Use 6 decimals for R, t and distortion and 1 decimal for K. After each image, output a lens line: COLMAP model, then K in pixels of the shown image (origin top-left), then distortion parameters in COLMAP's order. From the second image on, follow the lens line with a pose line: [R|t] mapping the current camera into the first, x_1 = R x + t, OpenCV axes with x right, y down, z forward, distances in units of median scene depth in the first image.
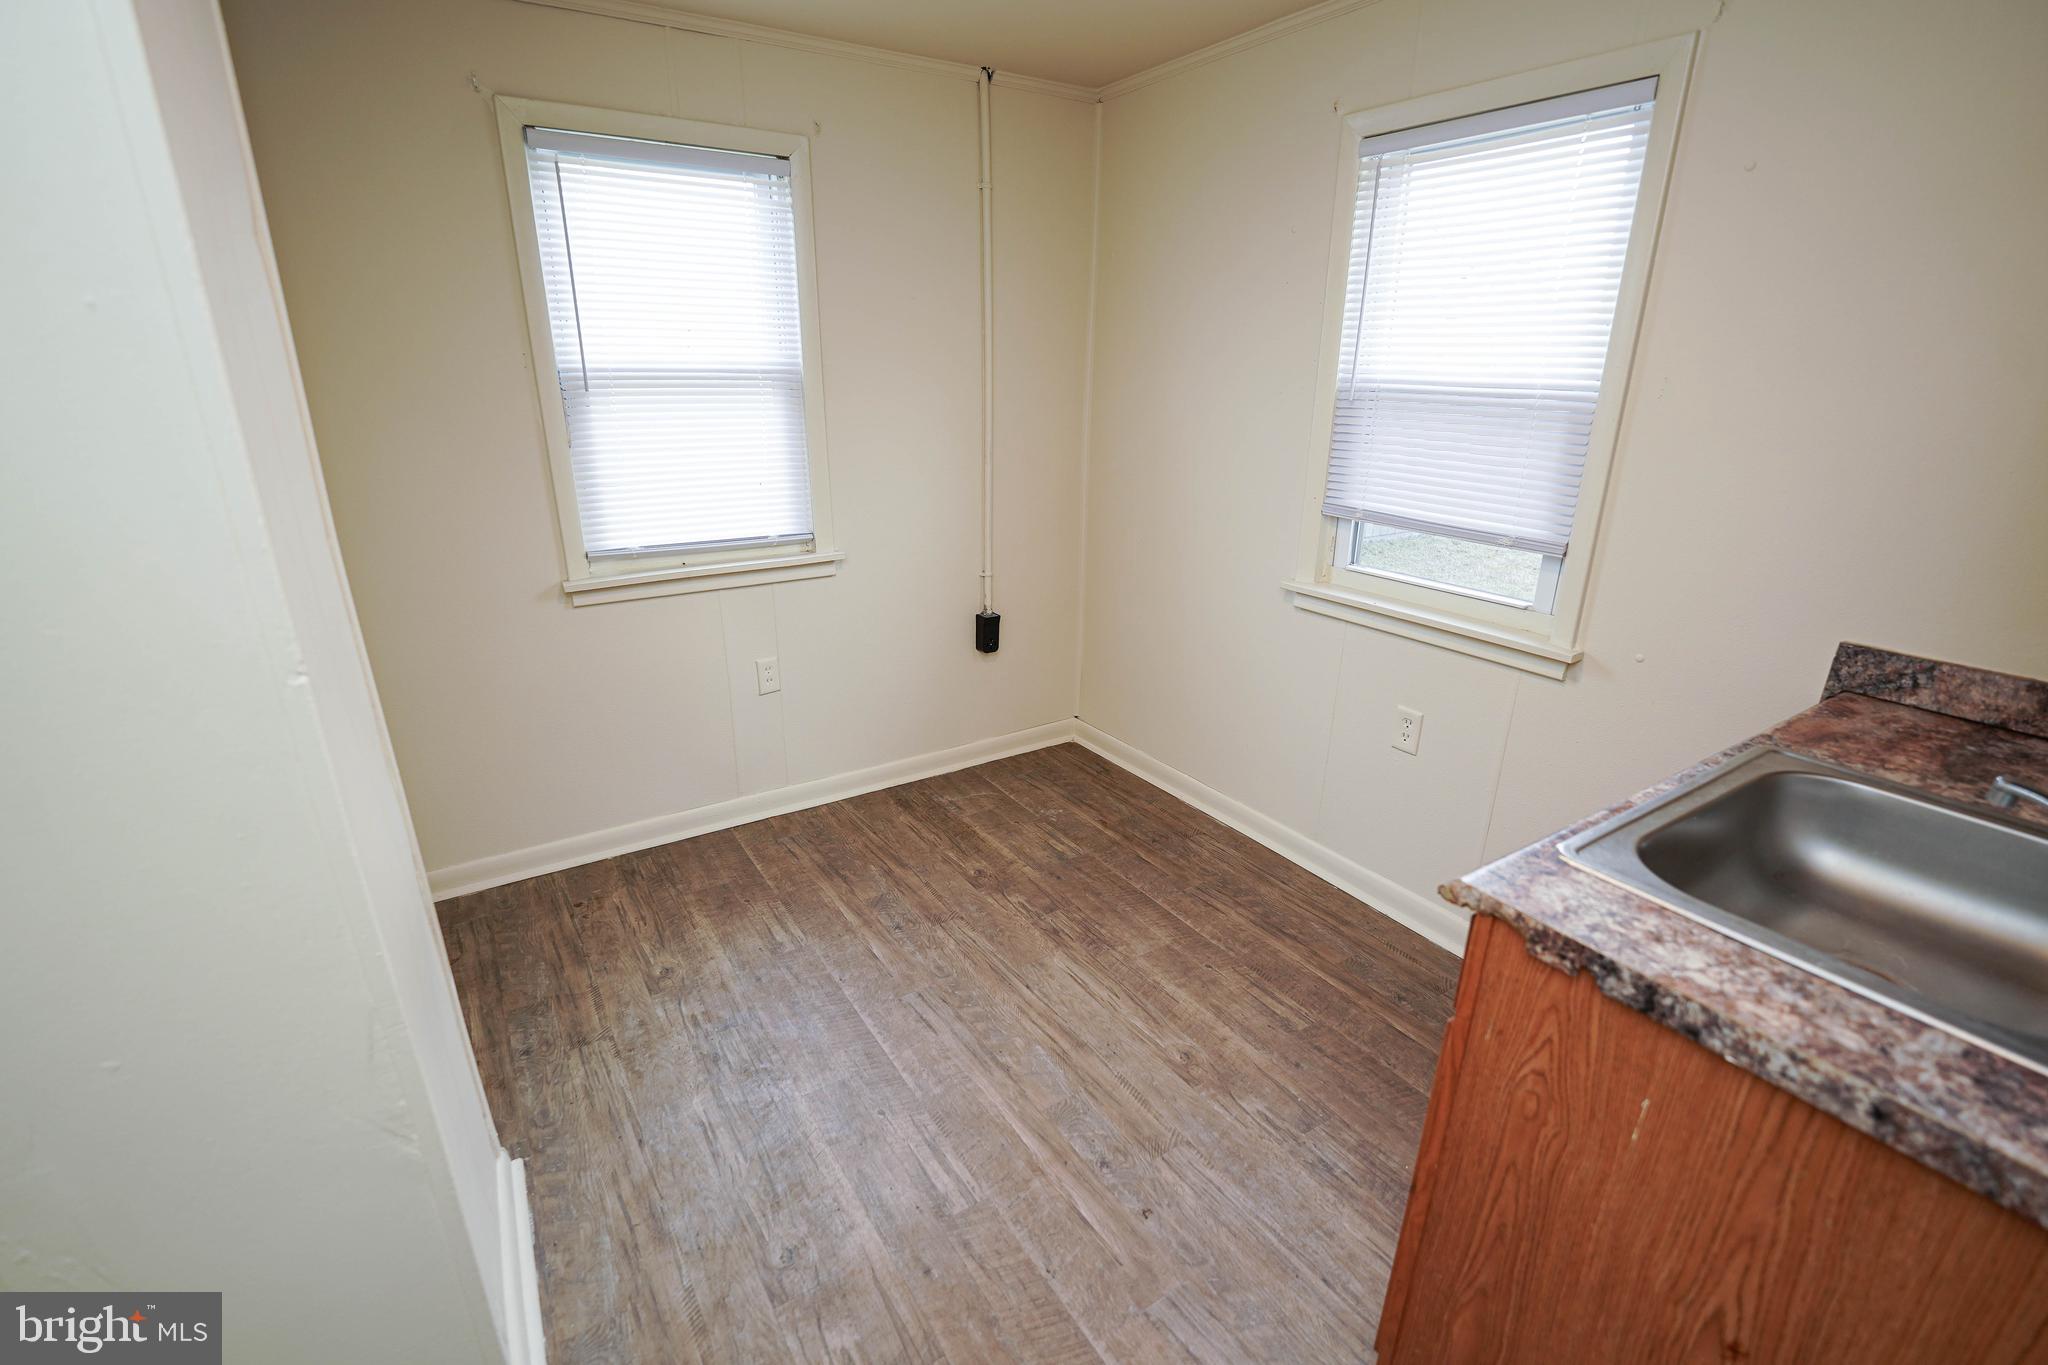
lens RADIAL K [[884.8, 0, 981.1], [0, 884.8, 685.3], [0, 0, 1]] dist [-0.021517, 0.003100]
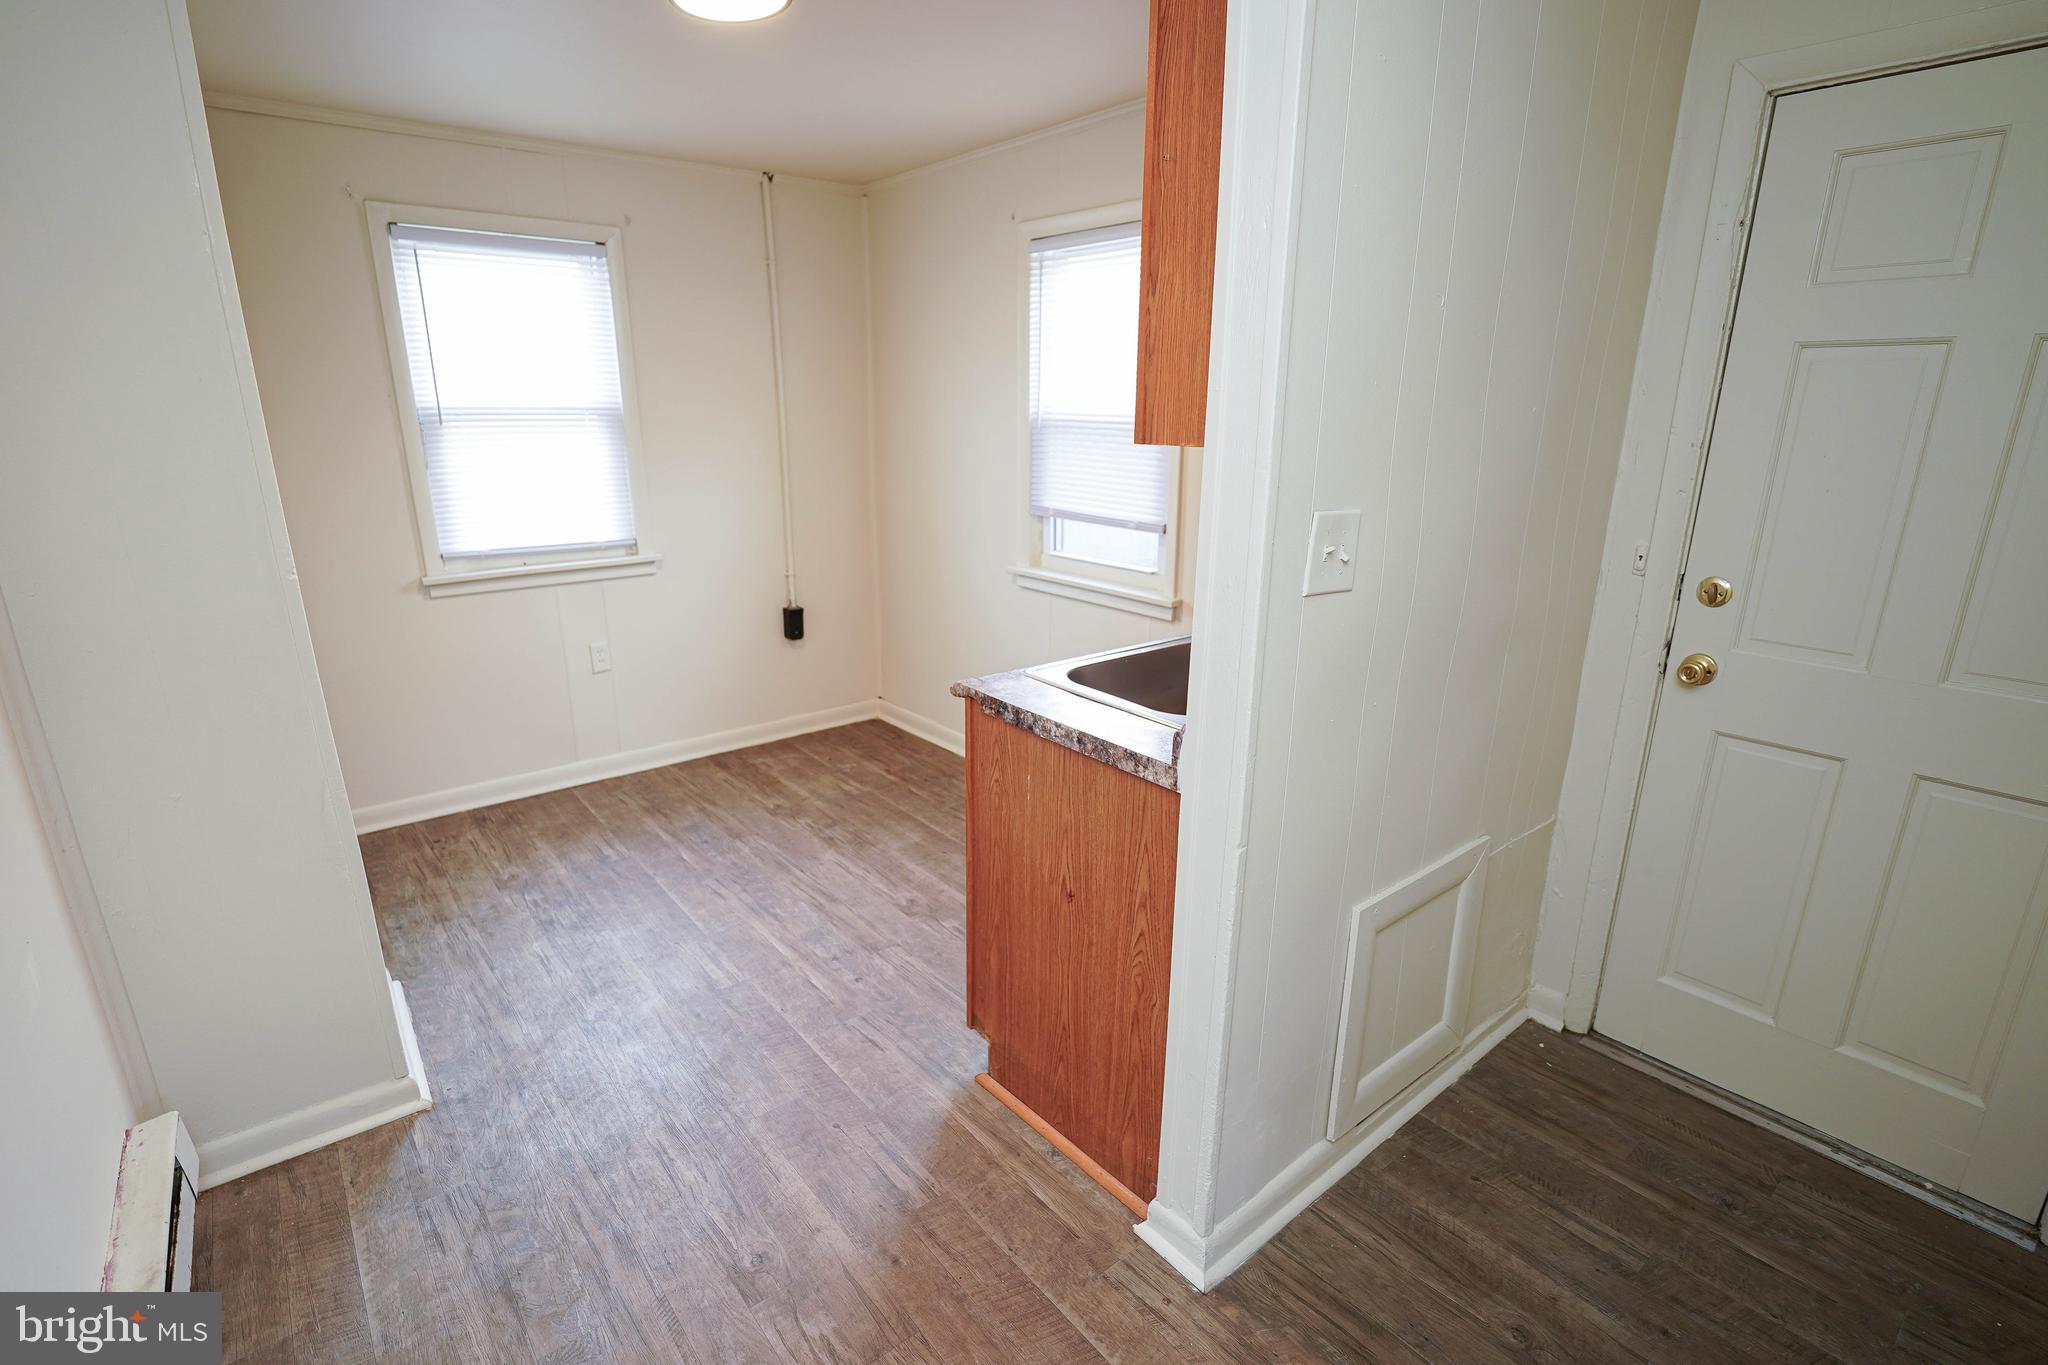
lens RADIAL K [[957.4, 0, 979.8], [0, 957.4, 684.1], [0, 0, 1]] dist [-0.010912, 0.000614]
pose [[0.993725, -0.034259, 0.106473, 0.165126], [0.040325, 0.997652, -0.055353, 0.147081], [-0.104326, 0.059299, 0.992774, -0.427611]]
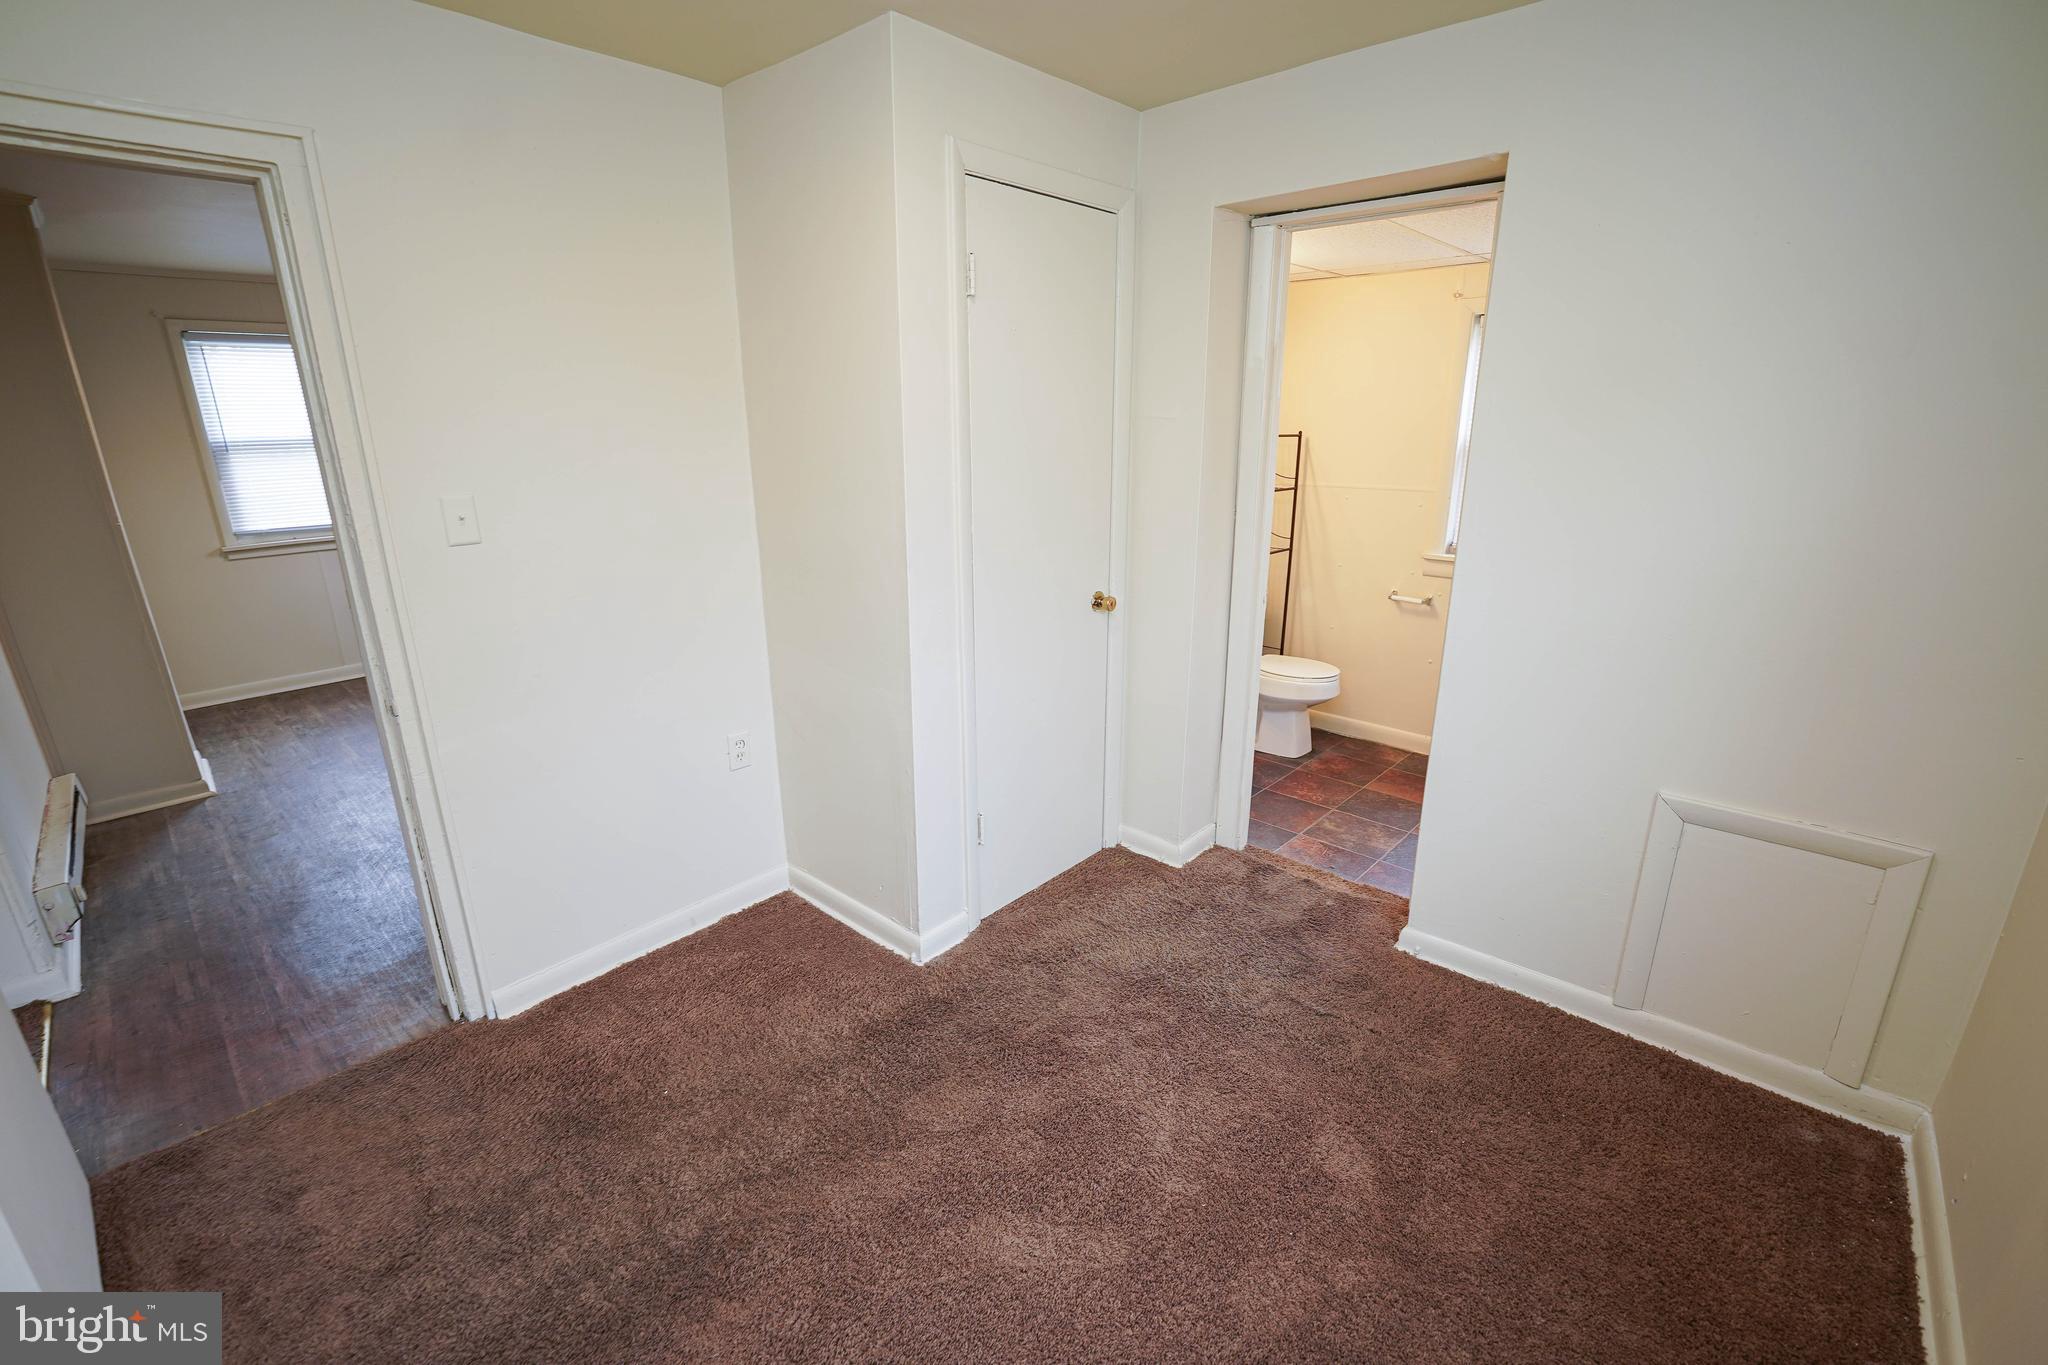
lens RADIAL K [[884.8, 0, 984.0], [0, 884.8, 679.1], [0, 0, 1]] dist [-0.021517, 0.003100]
pose [[0.969437, -0.099469, 0.224271, 0.773216], [0.112472, 0.992593, -0.045935, 0.494729], [-0.218041, 0.069755, 0.973444, -1.358508]]
